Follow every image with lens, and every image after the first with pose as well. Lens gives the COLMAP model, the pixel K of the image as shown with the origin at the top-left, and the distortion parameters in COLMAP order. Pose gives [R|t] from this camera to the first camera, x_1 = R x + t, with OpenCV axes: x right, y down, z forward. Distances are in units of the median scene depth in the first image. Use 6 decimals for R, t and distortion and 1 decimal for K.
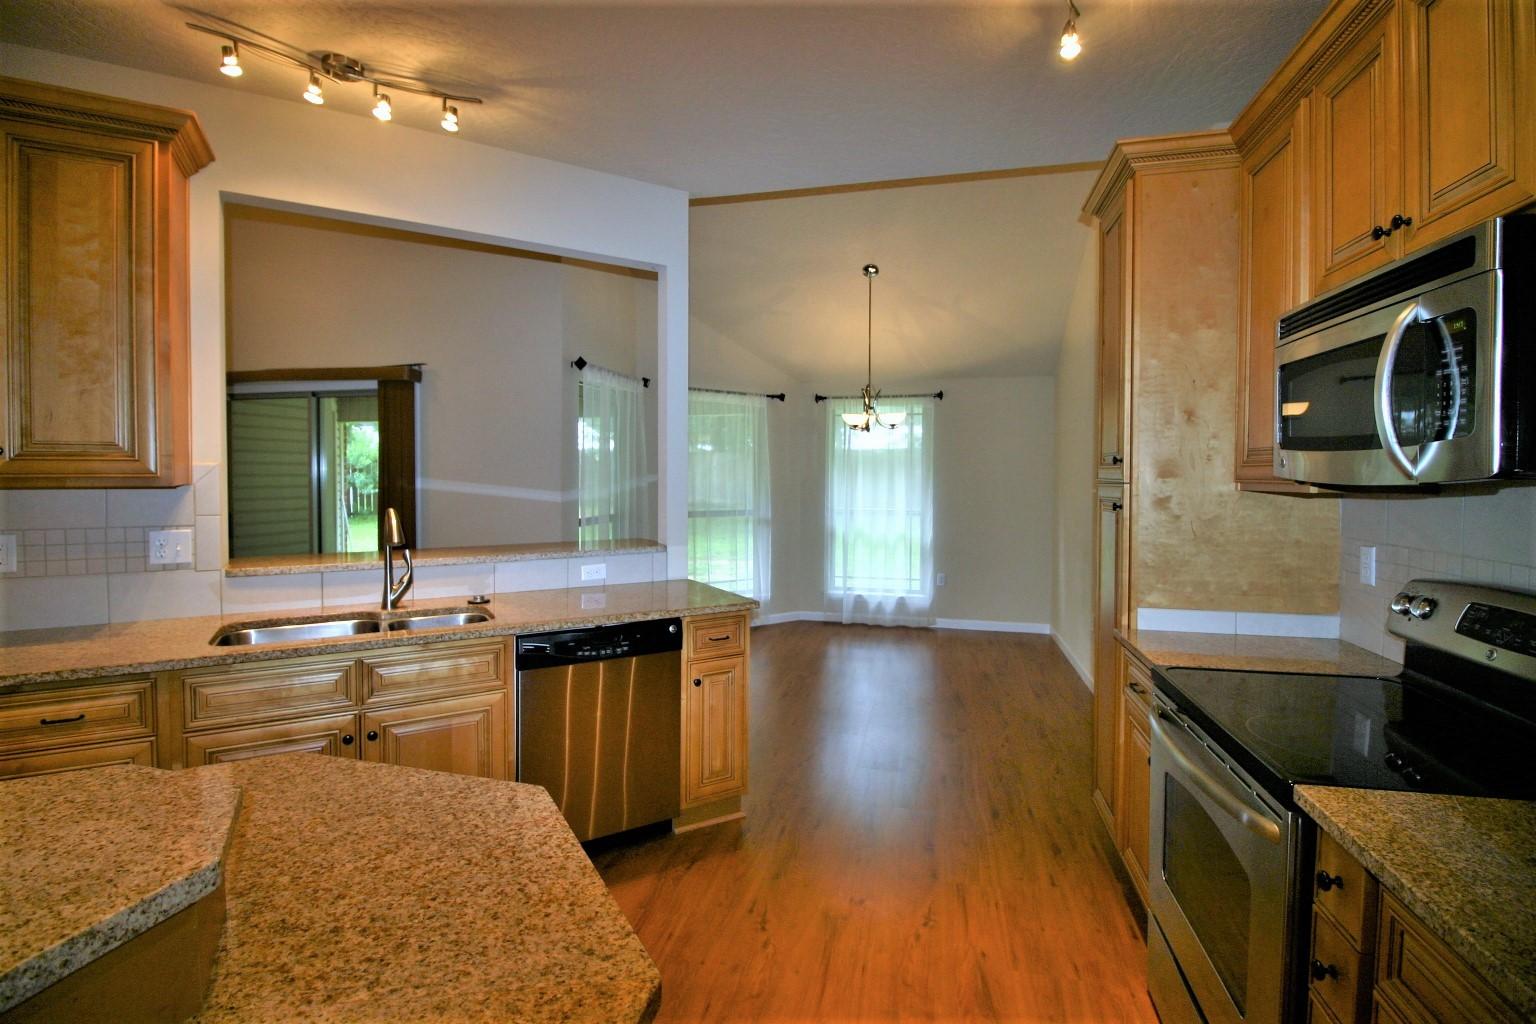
lens RADIAL K [[696.1, 0, 762.2], [0, 696.1, 491.8], [0, 0, 1]] dist [-0.007752, -0.008634]
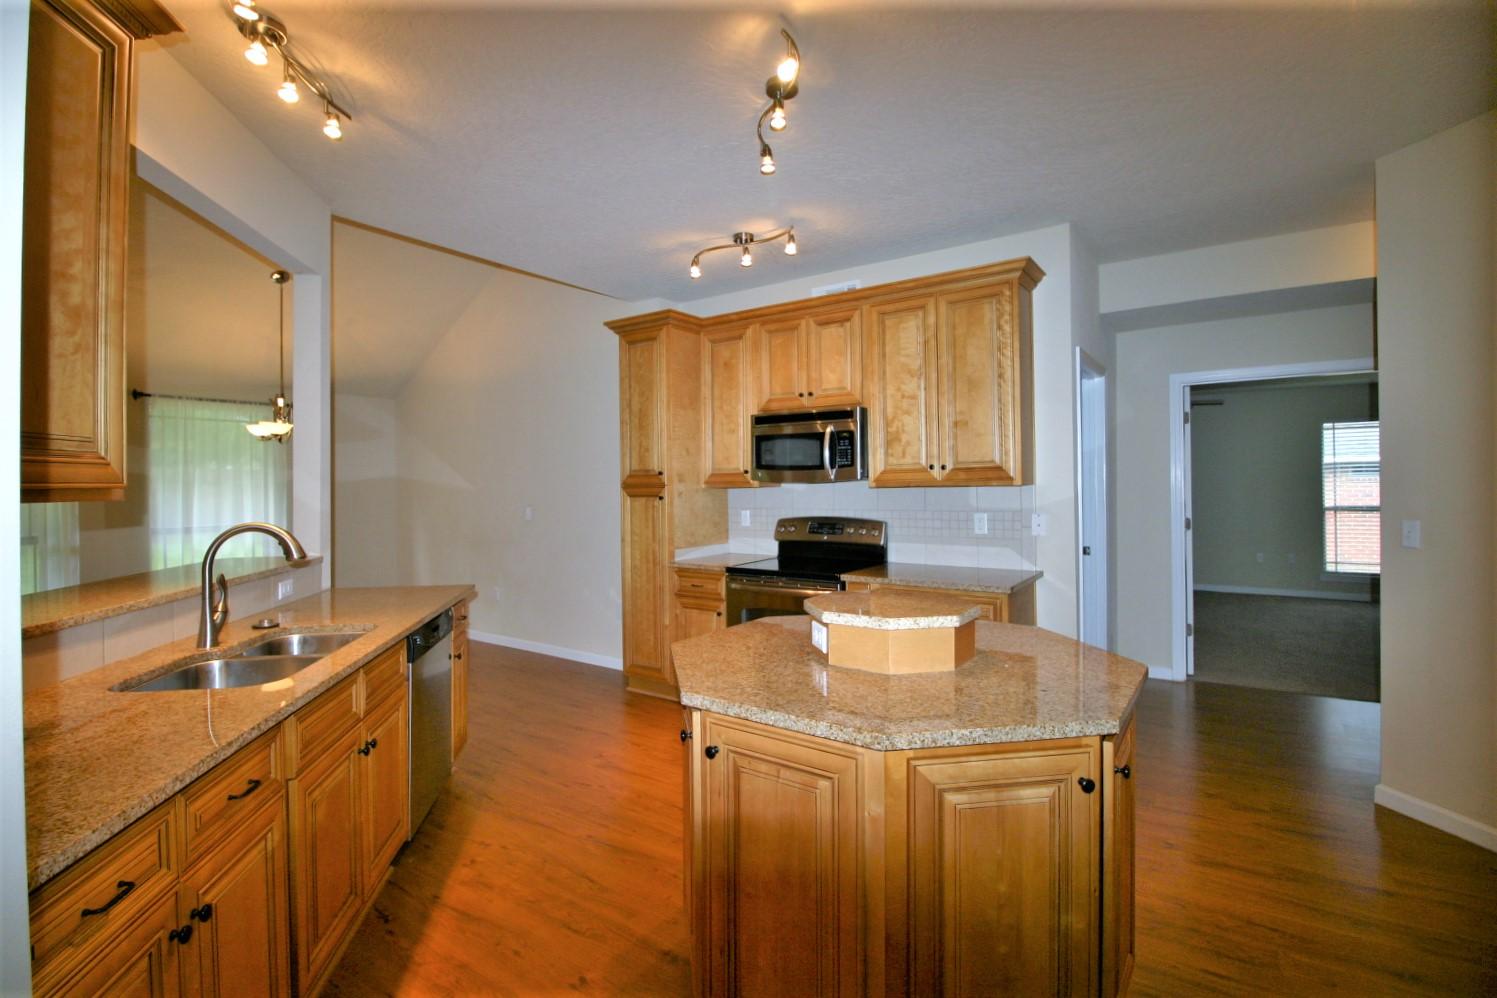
lens RADIAL K [[678.5, 0, 742.8], [0, 678.5, 479.3], [0, 0, 1]] dist [-0.007752, -0.008634]
pose [[0.362307, 0.001038, 0.932058, -0.419248], [0.034480, 0.999300, -0.014516, 0.002038], [-0.931421, 0.037397, 0.362018, 0.047166]]
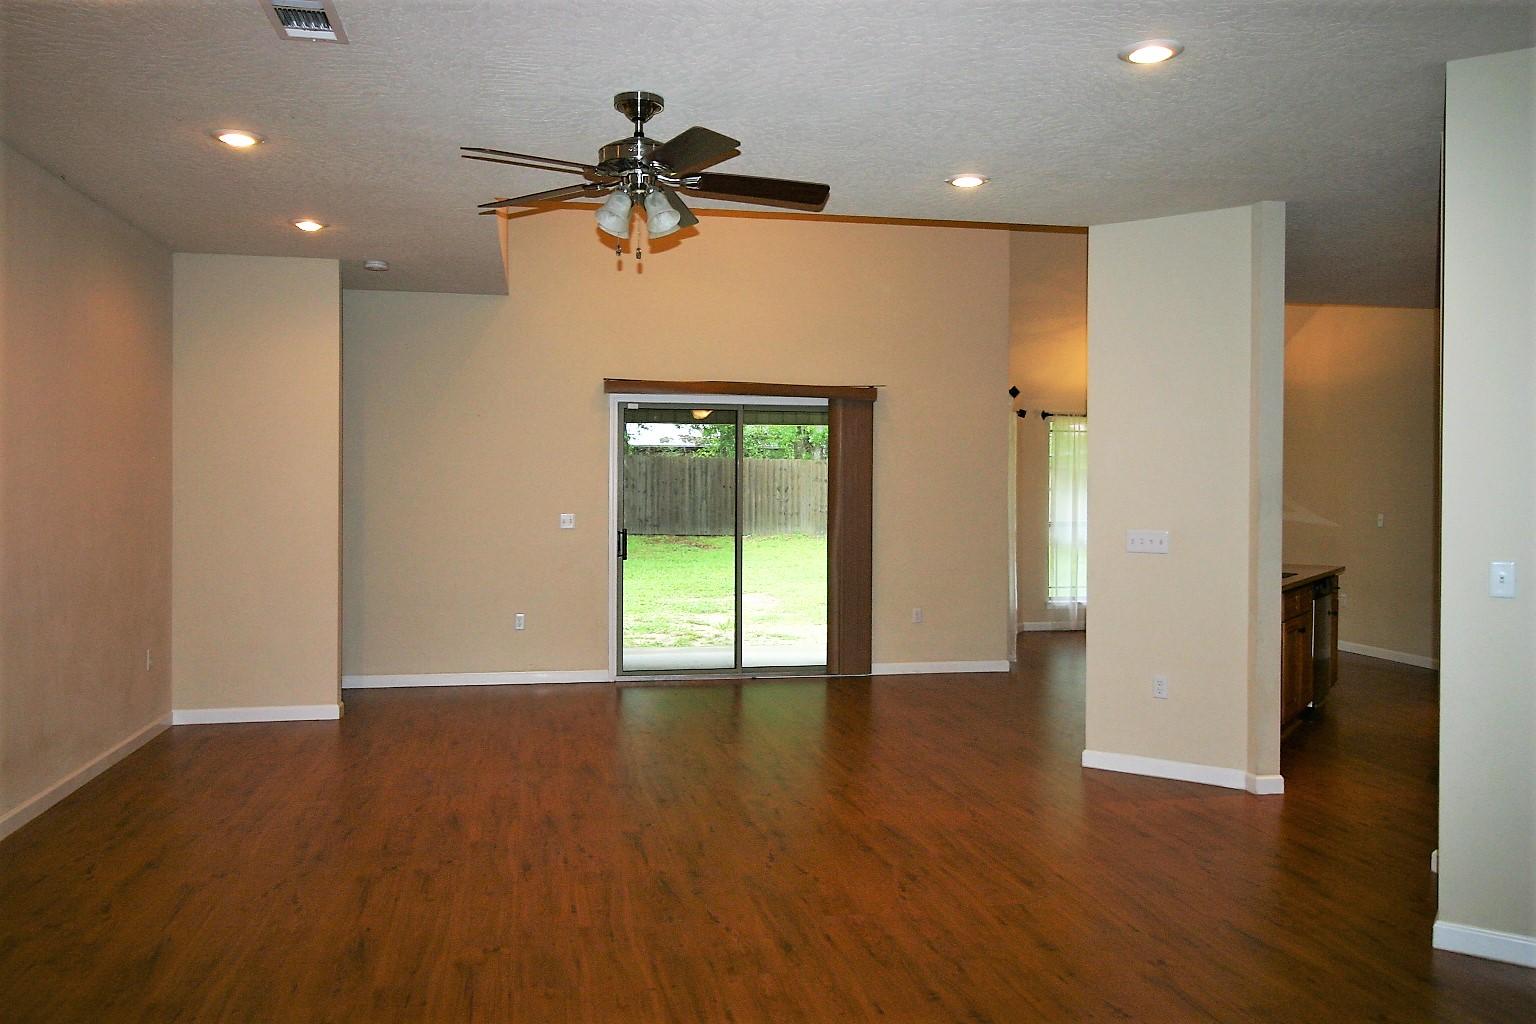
lens RADIAL K [[1187.5, 0, 760.8], [0, 1187.5, 482.4], [0, 0, 1]] dist [0.004108, 0.003593]
pose [[0.906548, 0.006436, 0.422053, -1.098079], [0.004304, 0.999691, -0.024490, 0.008661], [-0.422080, 0.024018, 0.906240, -0.442227]]
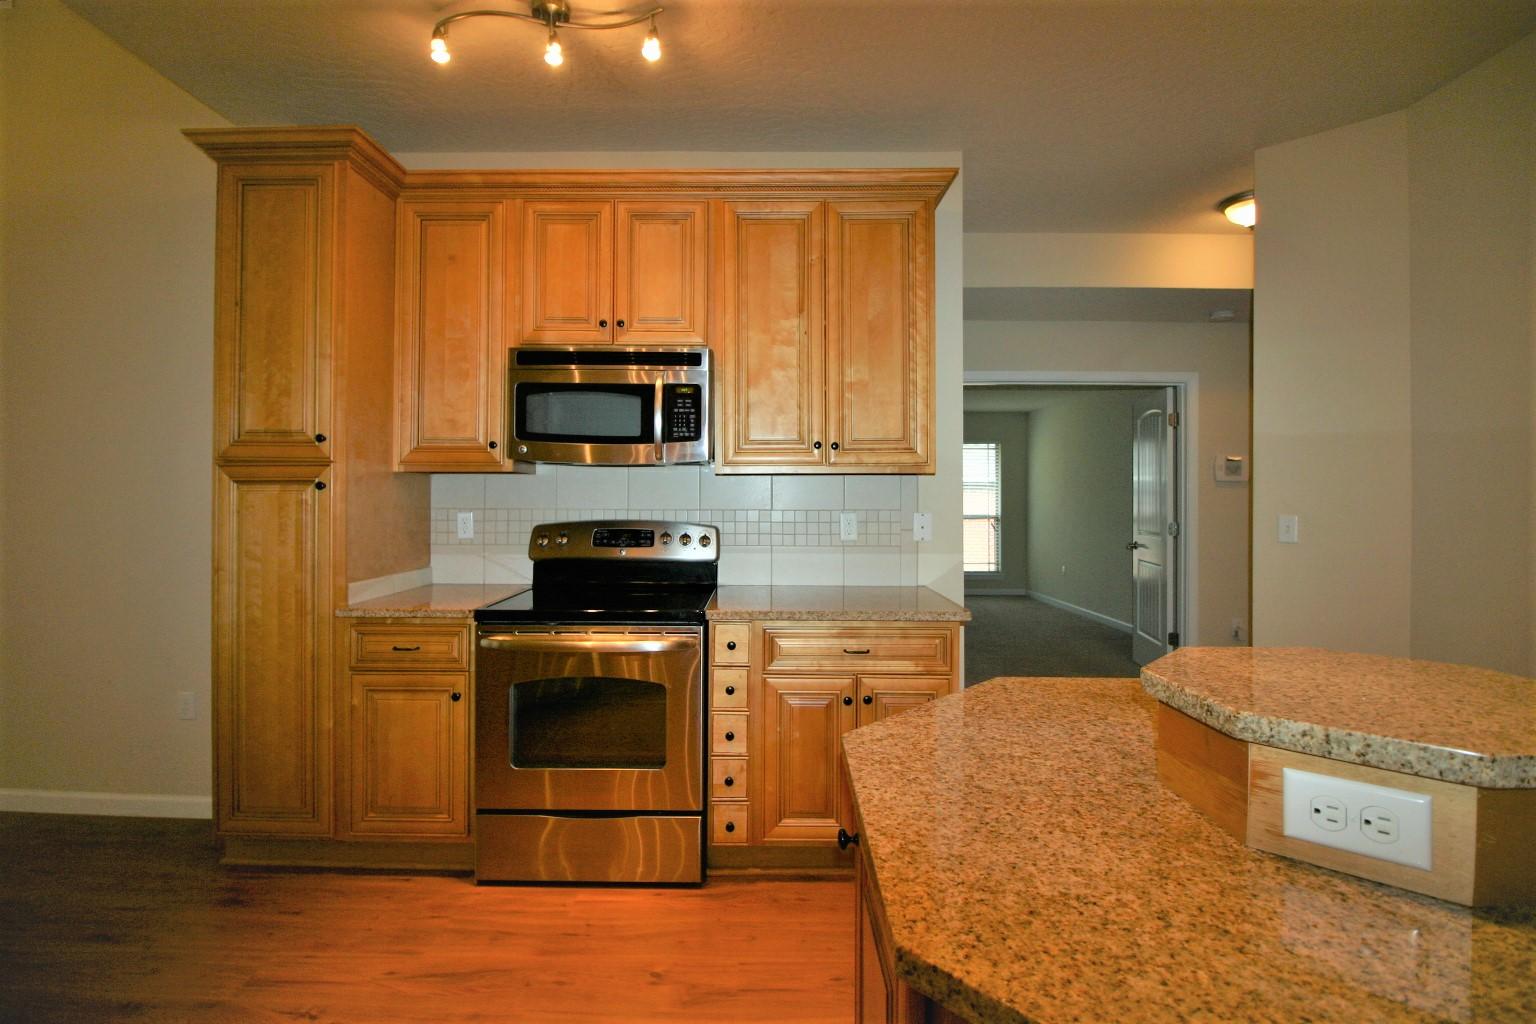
lens RADIAL K [[696.1, 0, 762.2], [0, 696.1, 491.8], [0, 0, 1]] dist [-0.007752, -0.008634]
pose [[-0.233835, 0.004977, 0.972264, -0.215912], [0.018914, 0.999821, -0.000569, 0.016050], [-0.972092, 0.018257, -0.233887, 0.234735]]
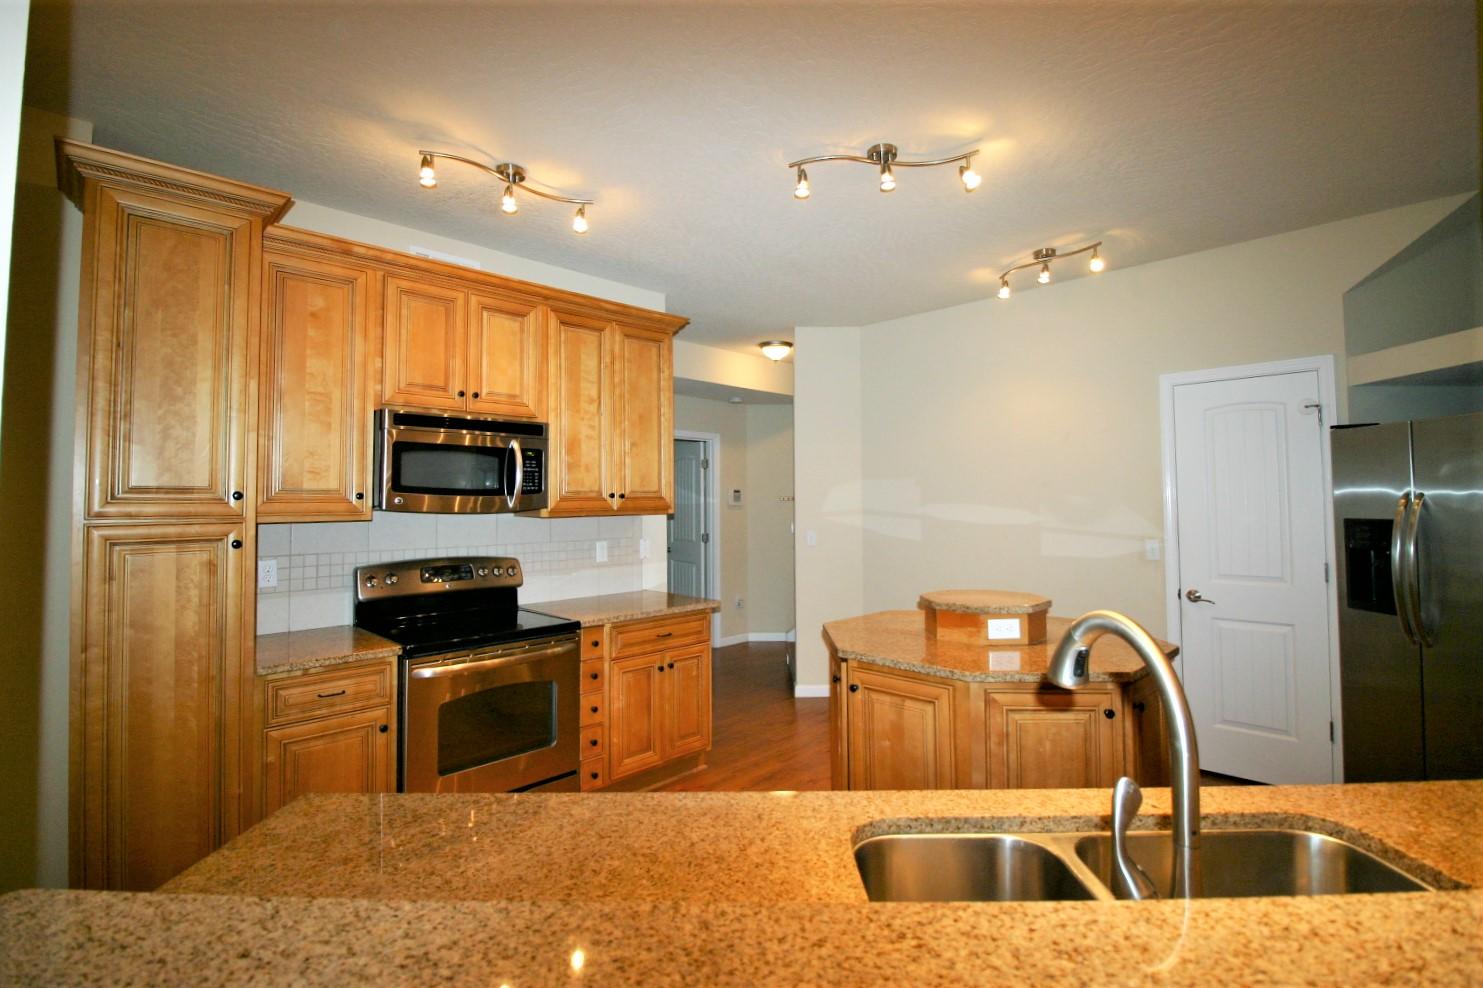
lens RADIAL K [[696.3, 0, 737.7], [0, 696.3, 473.9], [0, 0, 1]] dist [-0.015732, 0.000013]
pose [[-0.854964, 0.024074, 0.518128, -0.212700], [0.017544, 0.999693, -0.017500, -0.017511], [-0.518390, -0.005872, -0.855124, 0.548592]]
